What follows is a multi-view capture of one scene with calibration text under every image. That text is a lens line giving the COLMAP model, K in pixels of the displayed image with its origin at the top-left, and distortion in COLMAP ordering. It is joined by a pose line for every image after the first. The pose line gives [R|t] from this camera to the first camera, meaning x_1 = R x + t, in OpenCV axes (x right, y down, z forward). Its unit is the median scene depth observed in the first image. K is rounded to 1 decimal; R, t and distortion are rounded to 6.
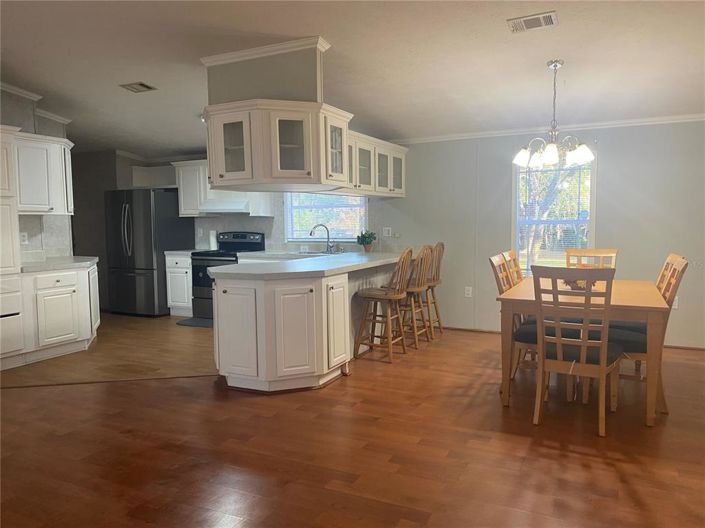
lens RADIAL K [[543.3, 0, 352.5], [0, 543.3, 264.0], [0, 0, 1]] dist [0.006132, -0.001102]
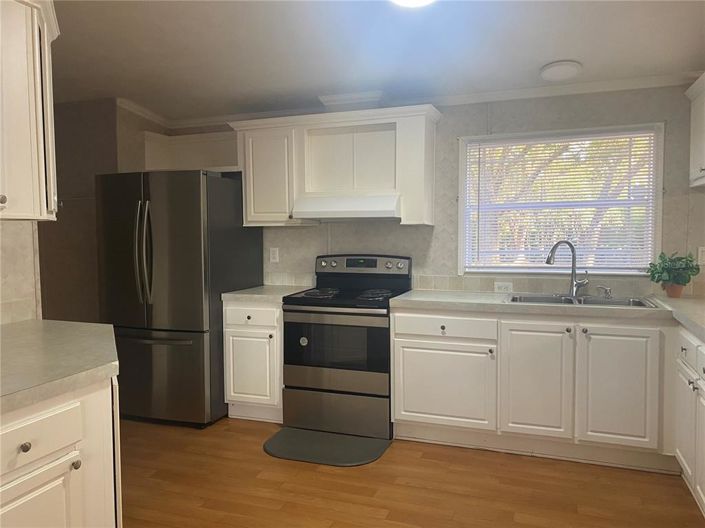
lens RADIAL K [[542.3, 0, 354.9], [0, 542.3, 258.2], [0, 0, 1]] dist [0.023962, -0.004176]
pose [[0.993941, -0.005517, 0.109773, -0.282768], [0.008652, 0.999568, -0.028101, -0.041928], [-0.109570, 0.028880, 0.993559, 0.490055]]
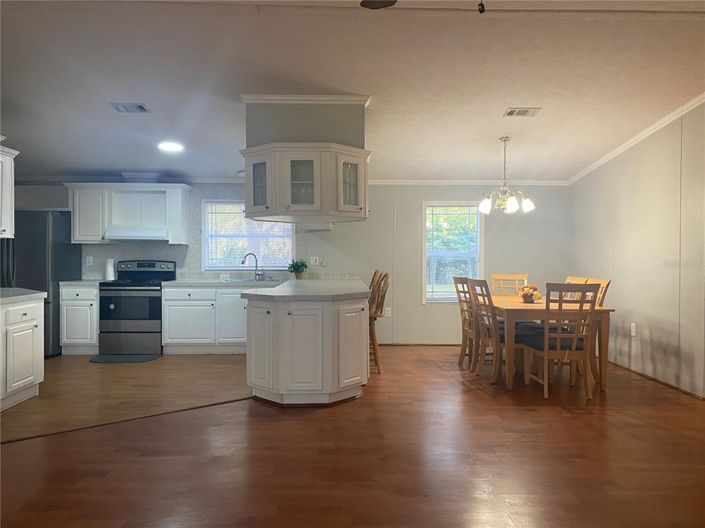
lens RADIAL K [[542.3, 0, 354.9], [0, 542.3, 258.2], [0, 0, 1]] dist [0.023962, -0.004176]
pose [[0.882902, 0.008426, 0.469482, -0.344780], [0.024735, 0.997616, -0.064422, 0.007733], [-0.468906, 0.068491, 0.880589, -0.007703]]
